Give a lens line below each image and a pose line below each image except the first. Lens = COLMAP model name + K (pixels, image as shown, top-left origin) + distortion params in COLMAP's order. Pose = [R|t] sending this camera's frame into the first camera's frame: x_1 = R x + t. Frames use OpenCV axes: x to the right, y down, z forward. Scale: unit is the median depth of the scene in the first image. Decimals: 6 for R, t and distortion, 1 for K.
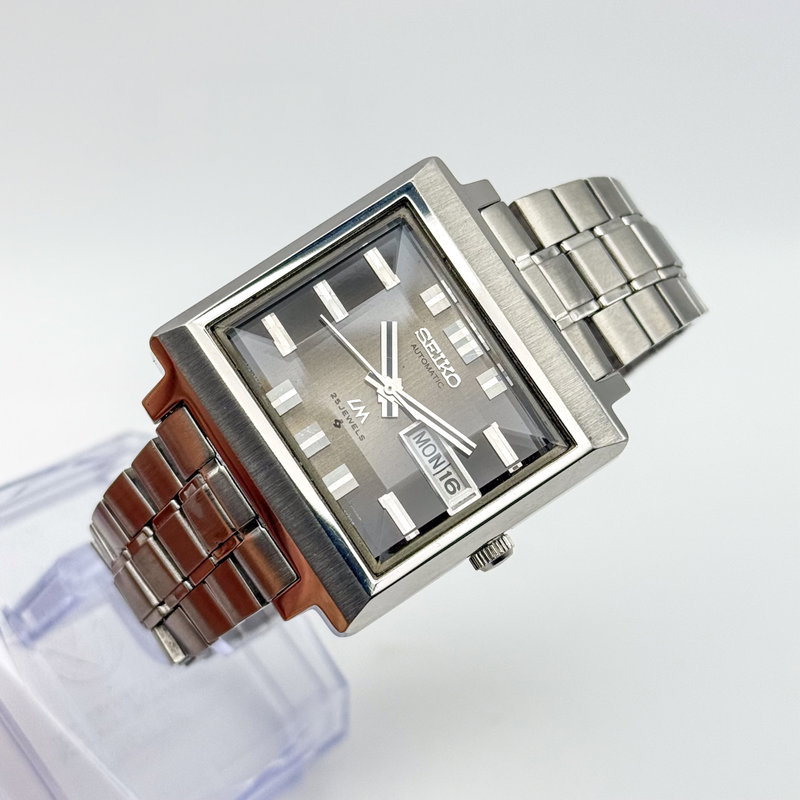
lens RADIAL K [[1816.2, 0, 401.2], [0, 1816.2, 434.6], [0, 0, 1]] dist [-0.006161, 0.495697]
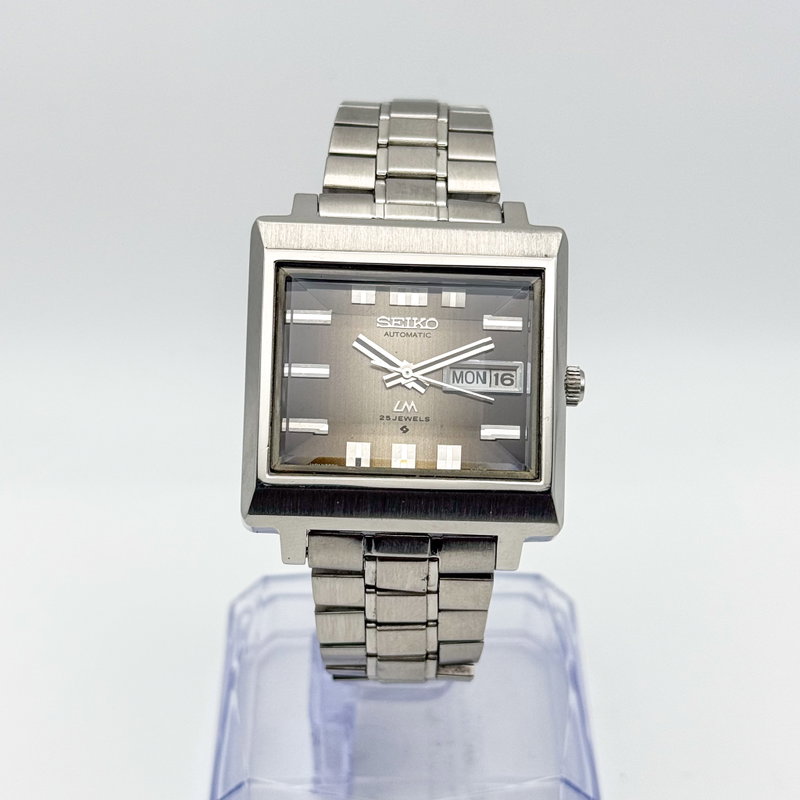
lens RADIAL K [[1816.2, 0, 401.2], [0, 1816.2, 434.6], [0, 0, 1]] dist [-0.006161, 0.495697]
pose [[0.579247, -0.811831, 0.073502, -0.118060], [0.806103, 0.583882, 0.096332, -0.110887], [-0.121122, 0.003451, 0.992632, -0.110447]]
